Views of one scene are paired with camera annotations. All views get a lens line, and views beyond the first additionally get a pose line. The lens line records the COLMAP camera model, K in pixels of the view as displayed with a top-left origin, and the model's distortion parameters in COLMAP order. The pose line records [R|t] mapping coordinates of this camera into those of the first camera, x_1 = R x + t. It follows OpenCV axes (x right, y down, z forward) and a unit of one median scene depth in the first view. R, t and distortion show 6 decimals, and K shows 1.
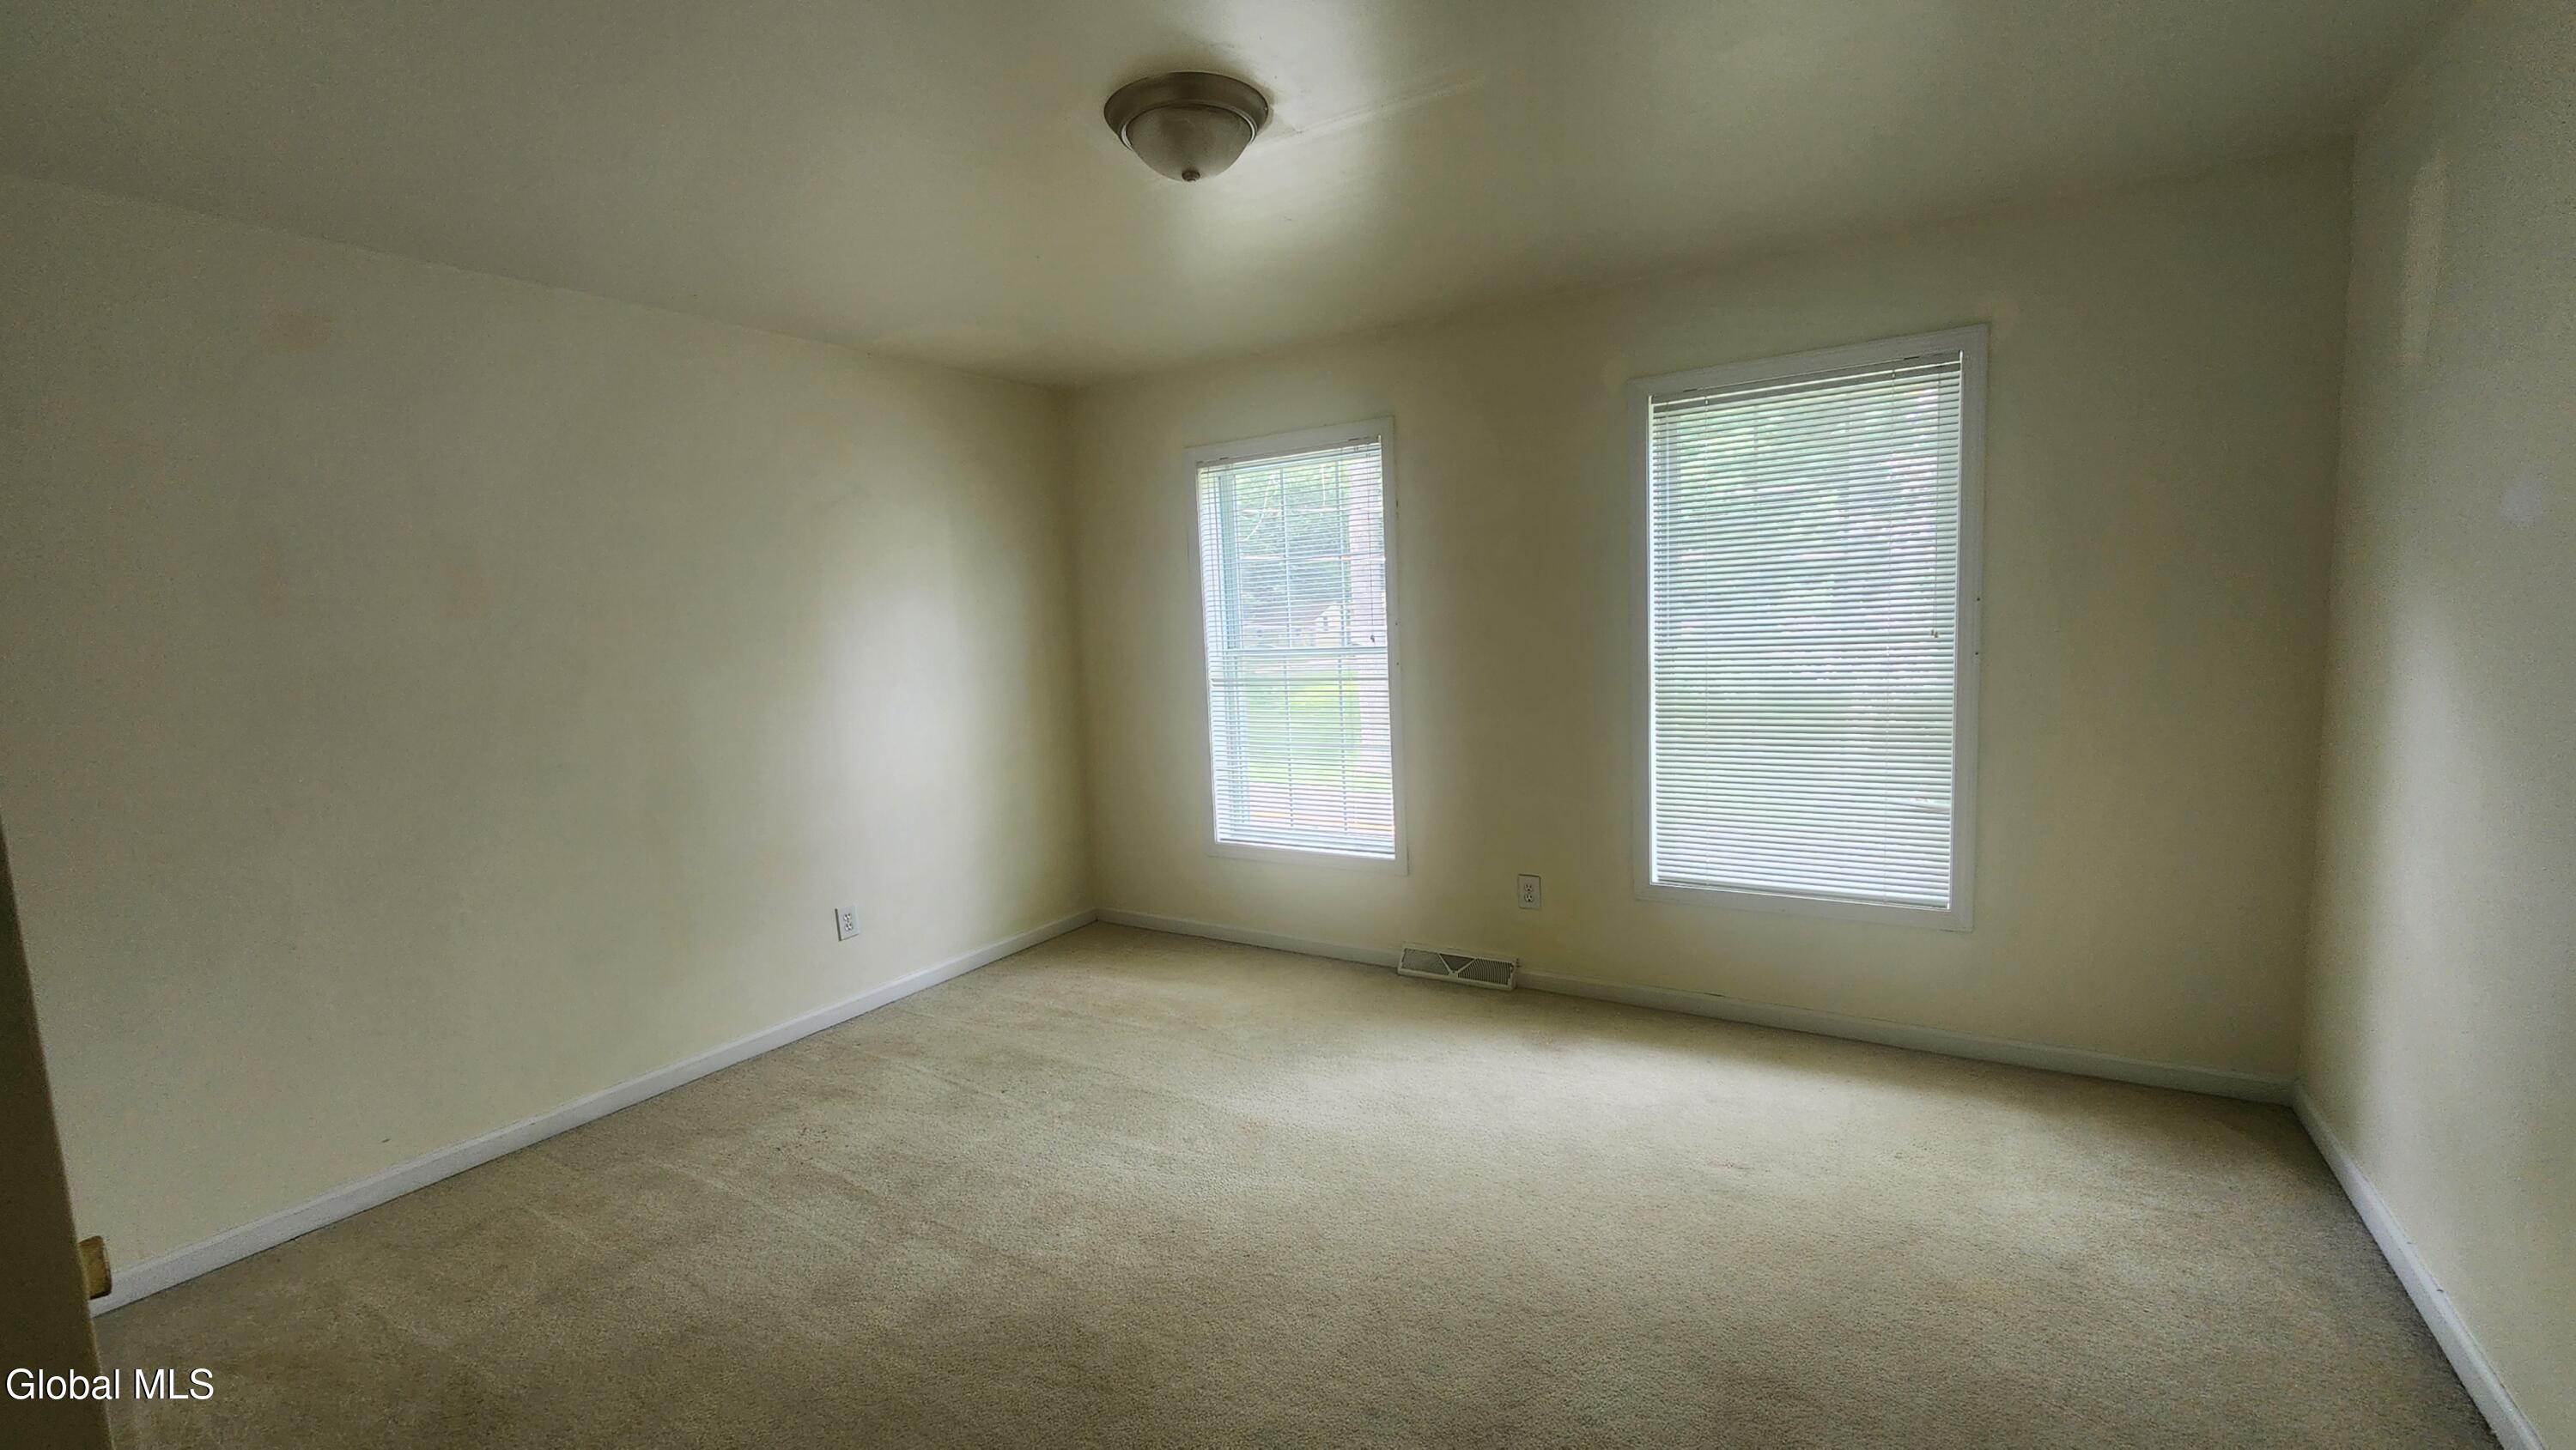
lens RADIAL K [[1054.3, 0, 1288.0], [0, 1054.3, 725.0], [0, 0, 1]] dist [-0.010029, 0.000015]
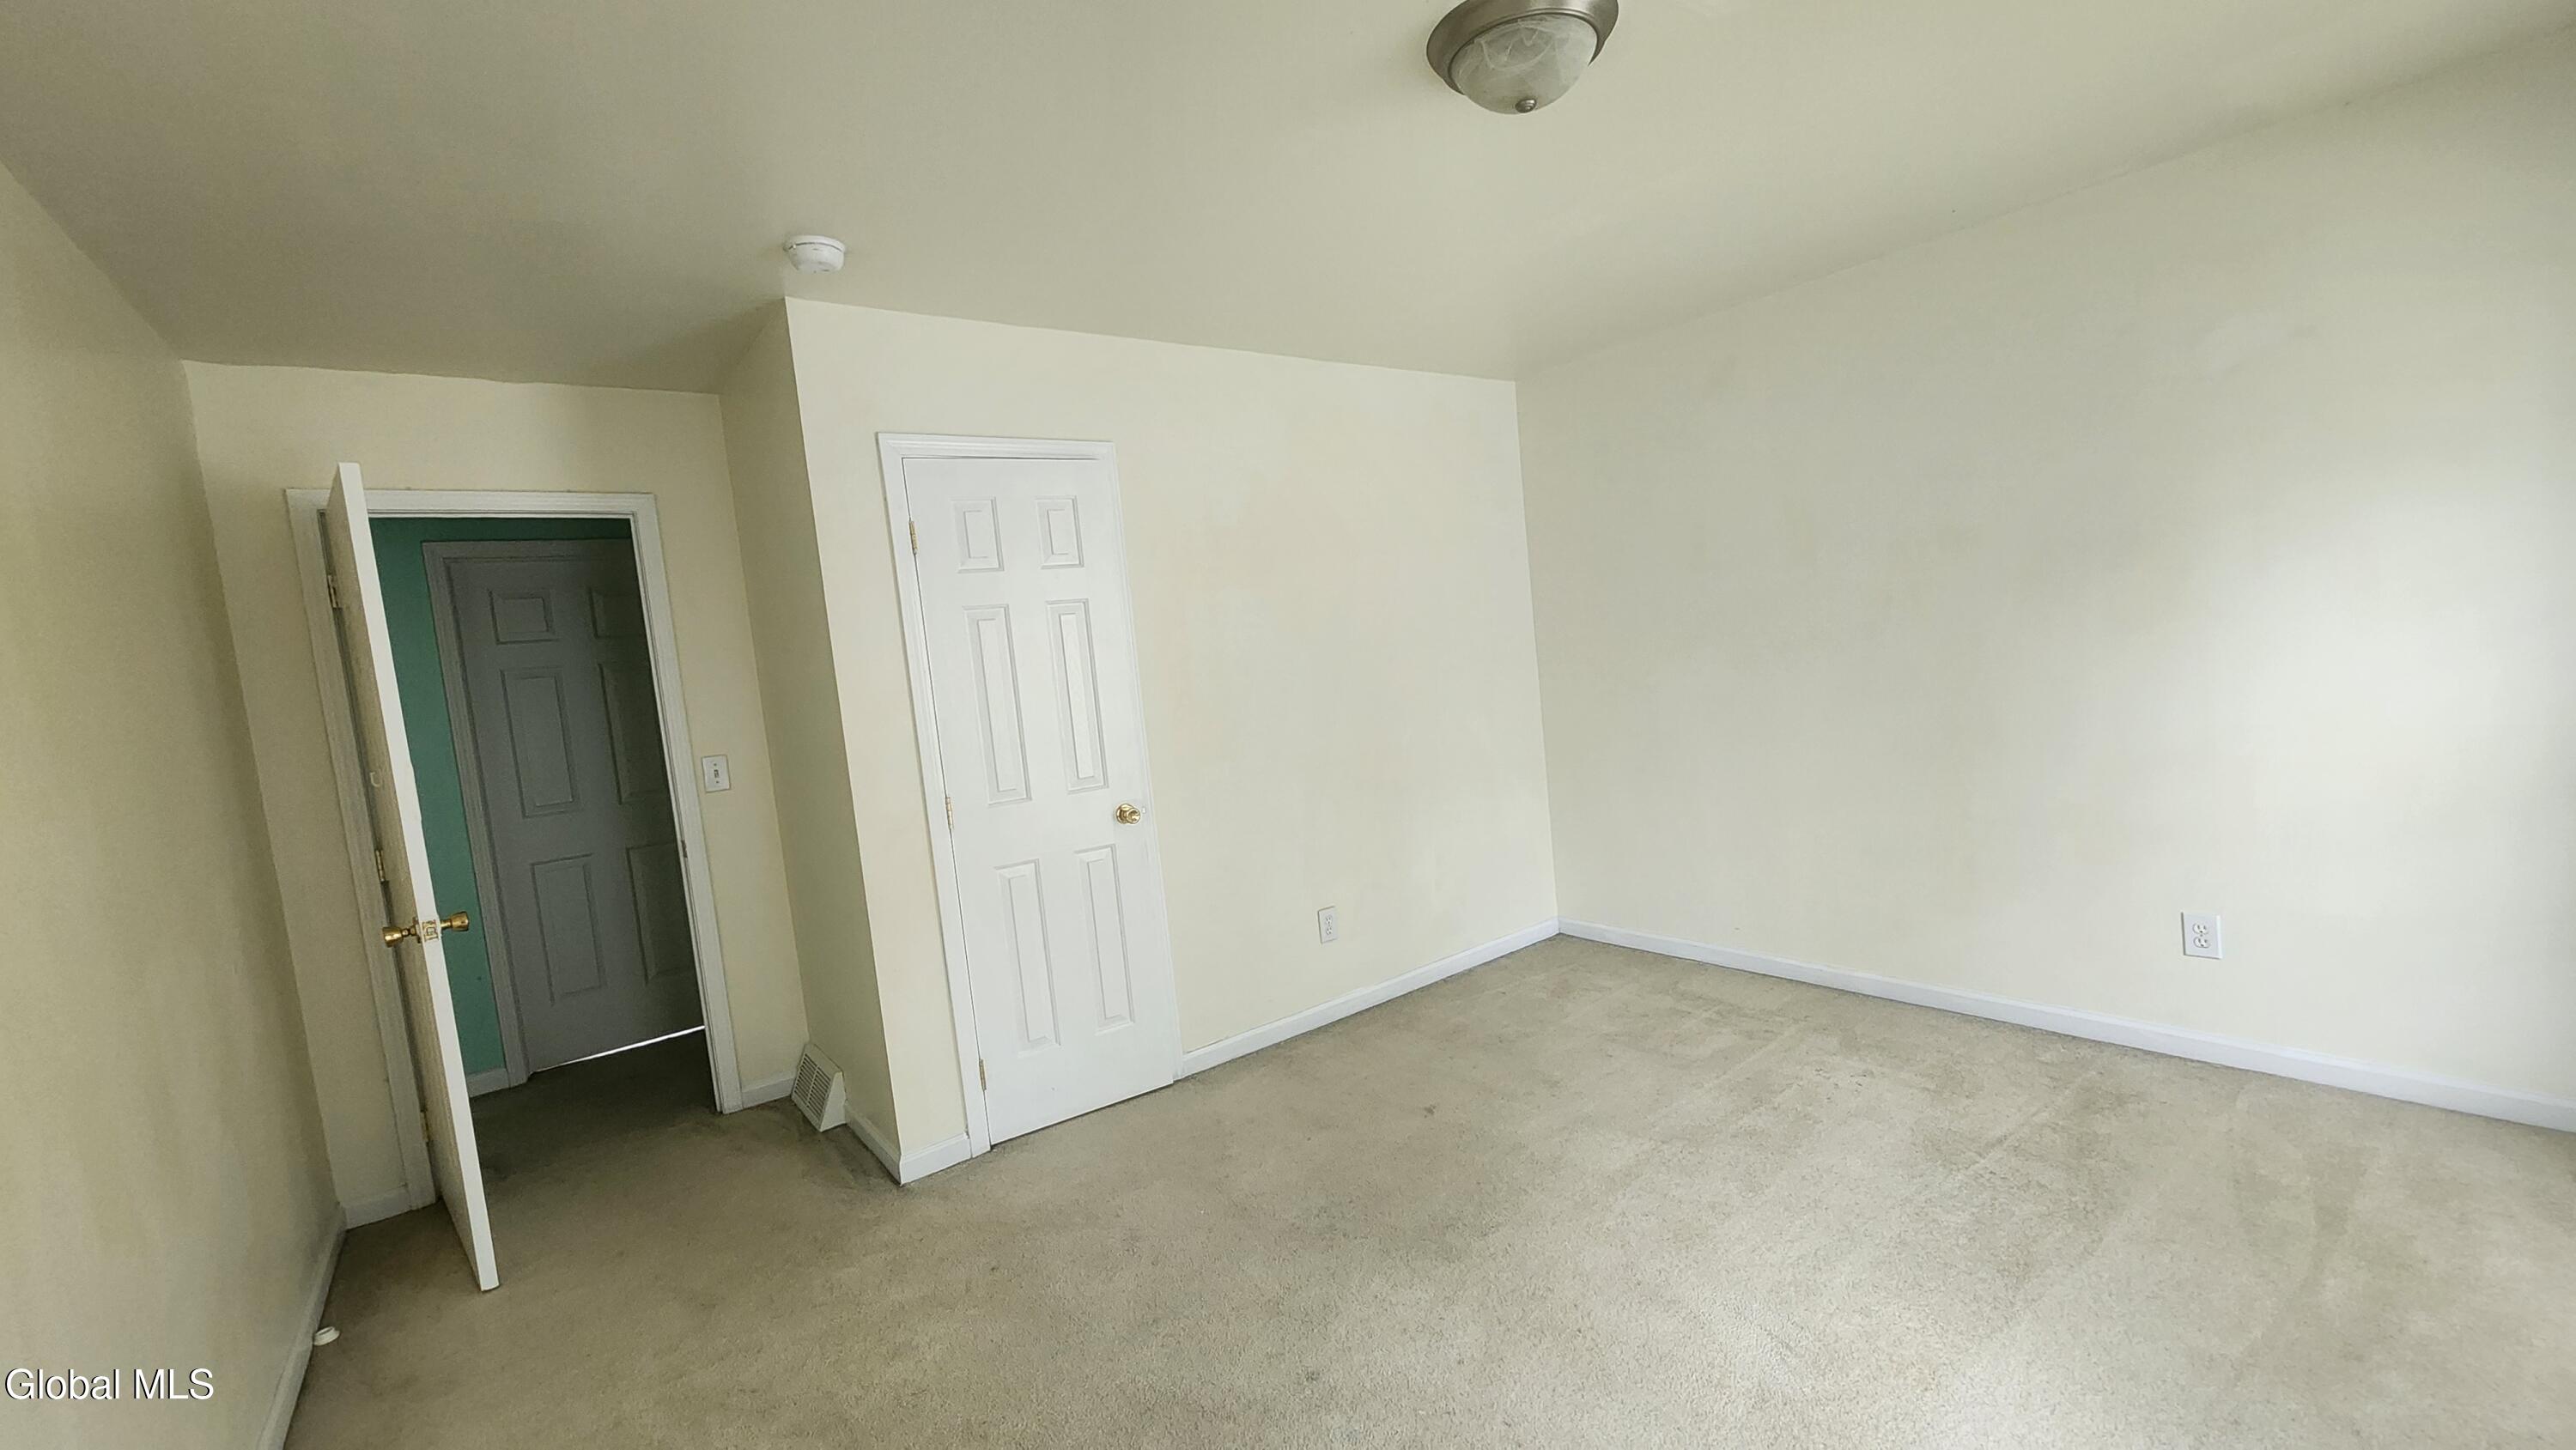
lens RADIAL K [[1054.3, 0, 1288.0], [0, 1054.3, 725.0], [0, 0, 1]] dist [-0.010029, 0.000015]
pose [[-0.332810, 0.154988, -0.930170, 0.545491], [0.005793, 0.986718, 0.162338, -0.101794], [0.942976, 0.048639, -0.329287, 0.714195]]
